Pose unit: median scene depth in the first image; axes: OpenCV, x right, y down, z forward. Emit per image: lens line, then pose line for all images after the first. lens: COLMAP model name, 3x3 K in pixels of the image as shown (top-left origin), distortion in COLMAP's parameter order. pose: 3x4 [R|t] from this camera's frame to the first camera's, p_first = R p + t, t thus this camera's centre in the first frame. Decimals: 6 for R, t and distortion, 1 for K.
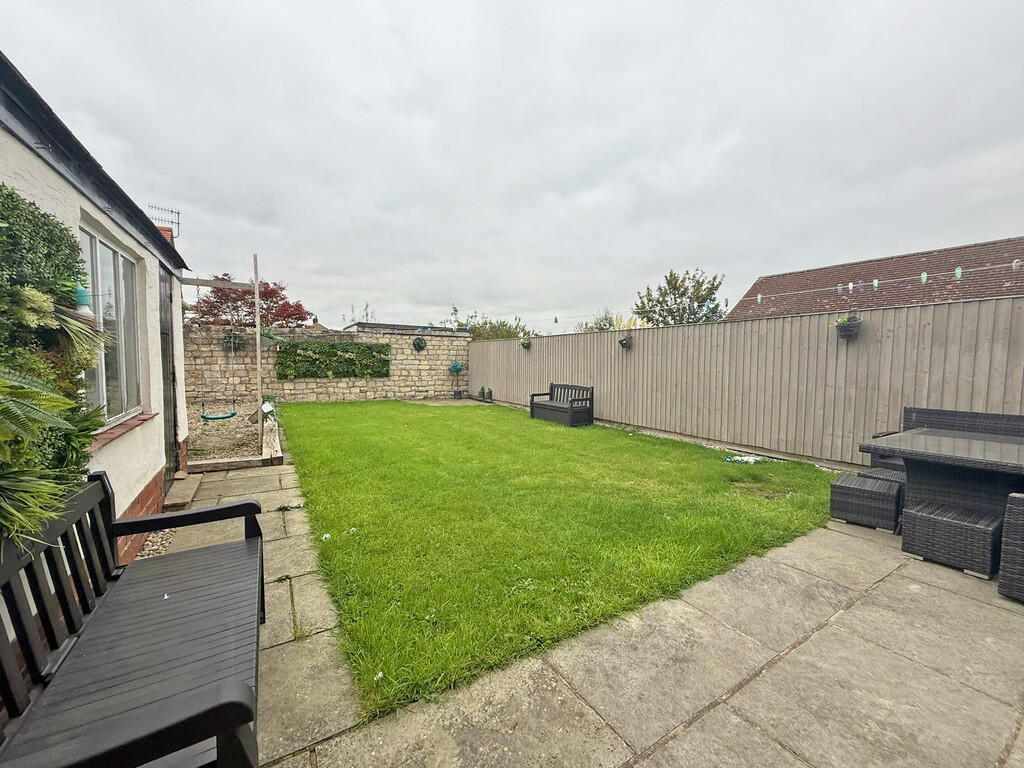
lens RADIAL K [[406.0, 0, 512.7], [0, 406.0, 380.5], [0, 0, 1]] dist [-0.000542, 0.000213]
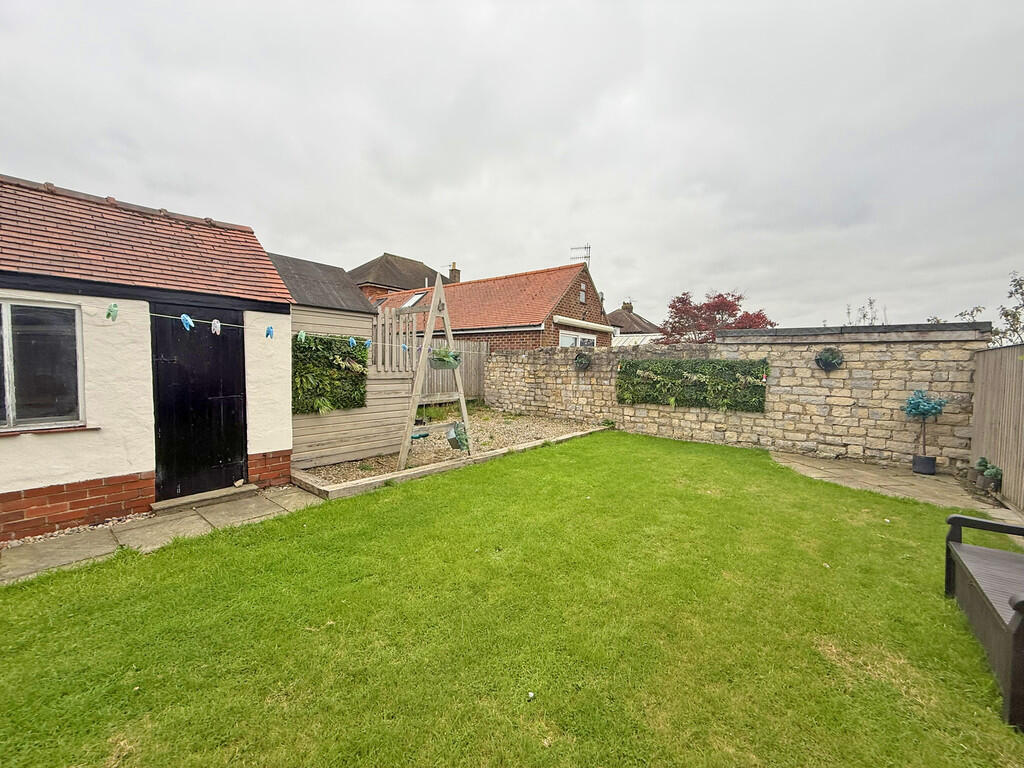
lens RADIAL K [[406.0, 0, 513.7], [0, 406.0, 383.2], [0, 0, 1]] dist [-0.000542, 0.000213]
pose [[0.334109, 0.031443, -0.942010, 0.160975], [-0.066871, 0.997716, 0.009585, -0.034779], [0.940159, 0.059791, 0.335448, 0.424062]]
